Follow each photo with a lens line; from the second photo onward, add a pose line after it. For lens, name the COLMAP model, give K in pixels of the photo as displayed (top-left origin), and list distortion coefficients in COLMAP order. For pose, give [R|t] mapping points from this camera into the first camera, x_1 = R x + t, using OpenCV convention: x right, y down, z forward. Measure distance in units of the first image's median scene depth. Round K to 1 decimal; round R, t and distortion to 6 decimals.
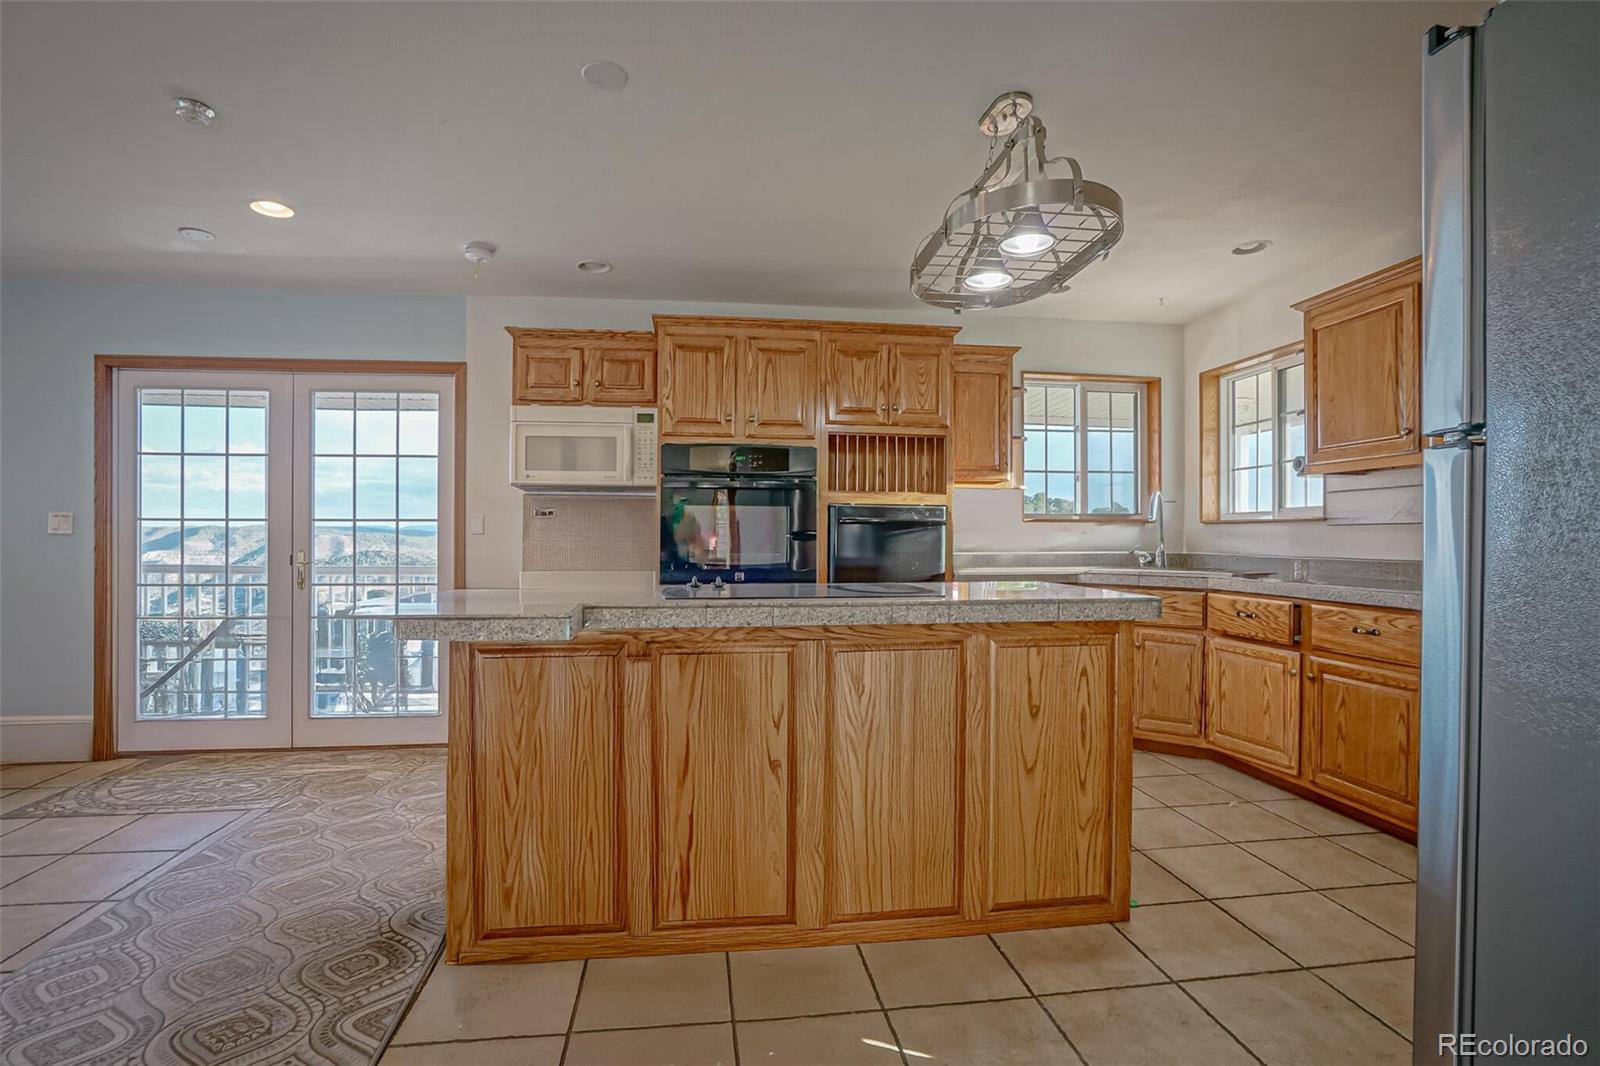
lens RADIAL K [[764.8, 0, 774.7], [0, 764.8, 537.2], [0, 0, 1]] dist [-0.031216, 0.009722]
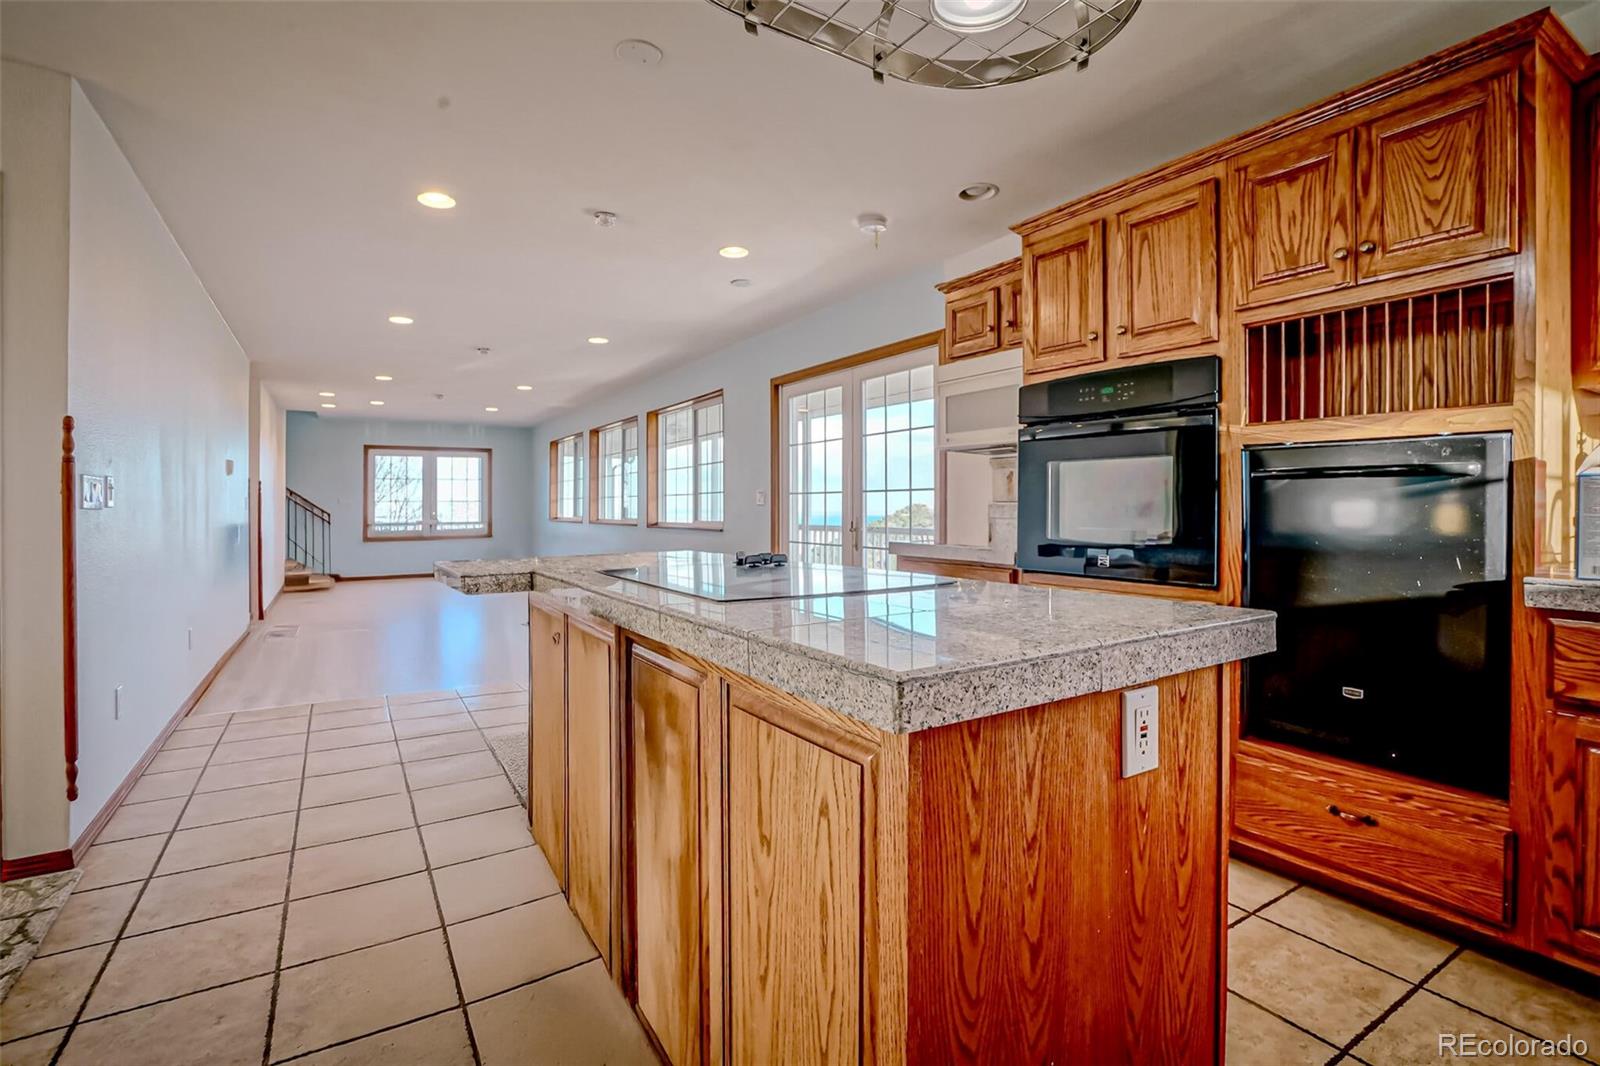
lens RADIAL K [[764.8, 0, 764.3], [0, 764.8, 481.6], [0, 0, 1]] dist [-0.031216, 0.009722]
pose [[0.405689, -0.033023, -0.913415, 0.453497], [0.008868, 0.999442, -0.032195, -0.001504], [0.913968, 0.004961, 0.405755, 0.437103]]
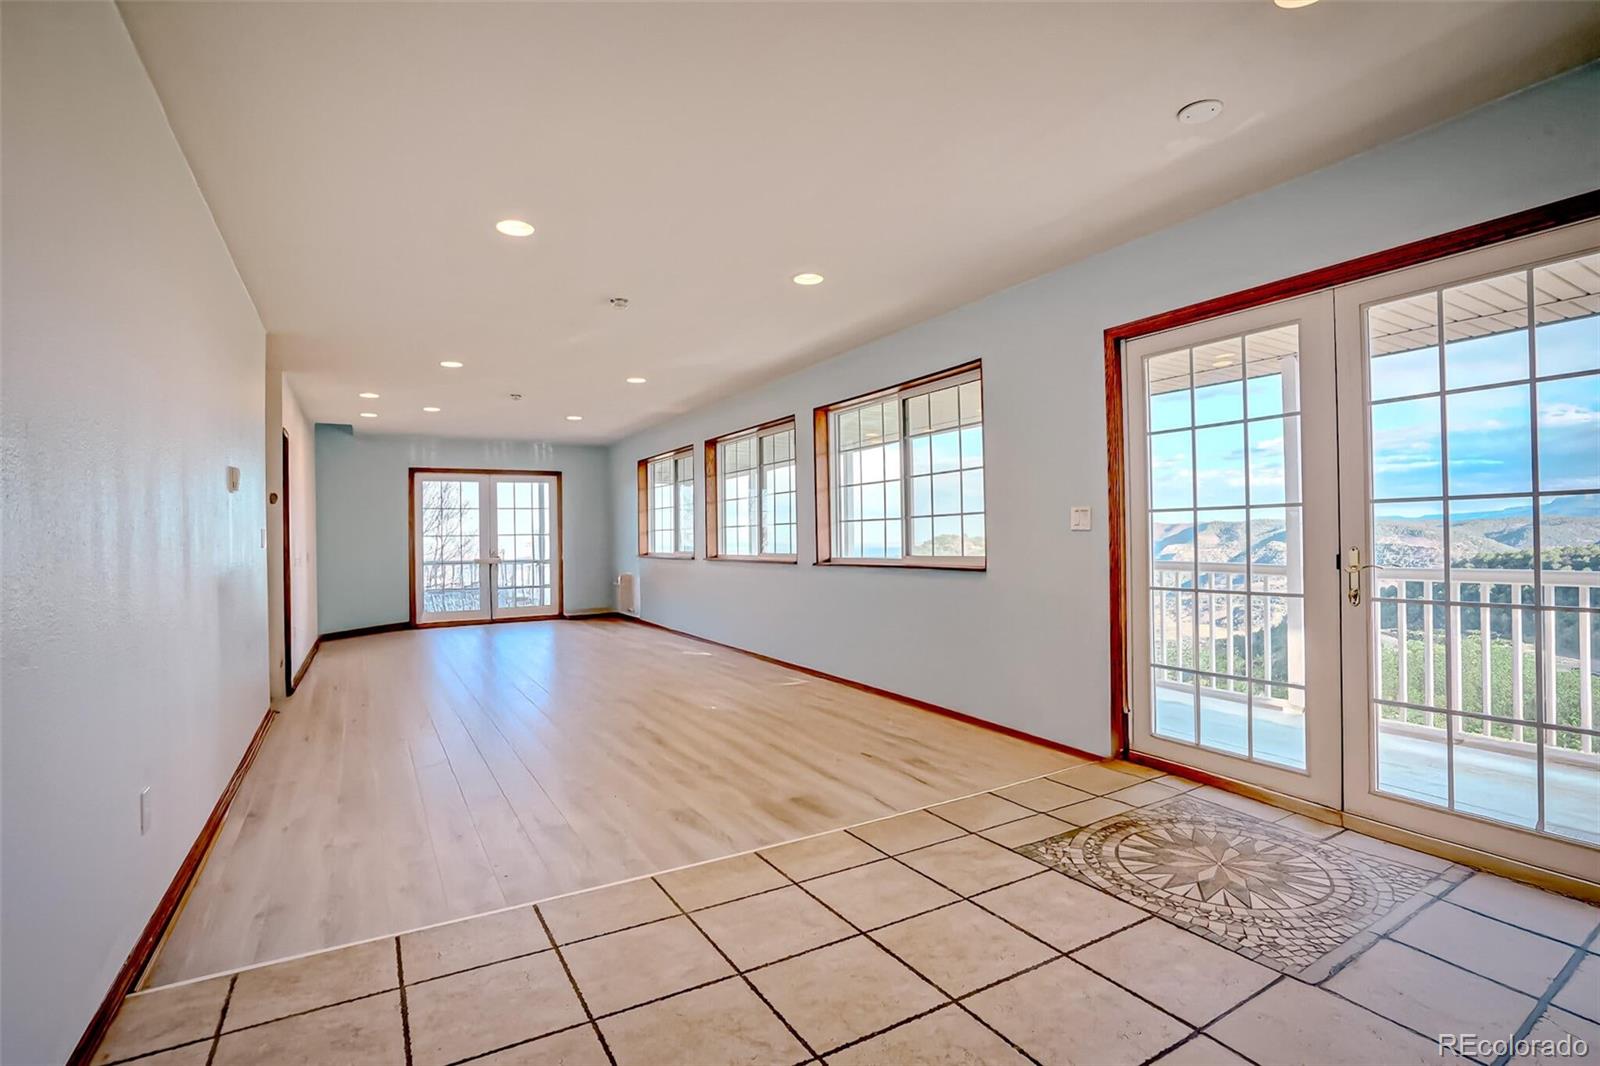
lens RADIAL K [[764.8, 0, 816.7], [0, 764.8, 534.4], [0, 0, 1]] dist [-0.031216, 0.009722]
pose [[0.426897, -0.012797, -0.904210, -0.253534], [0.014793, 0.999865, -0.007167, 0.003982], [0.904179, -0.010317, 0.427028, 0.322793]]
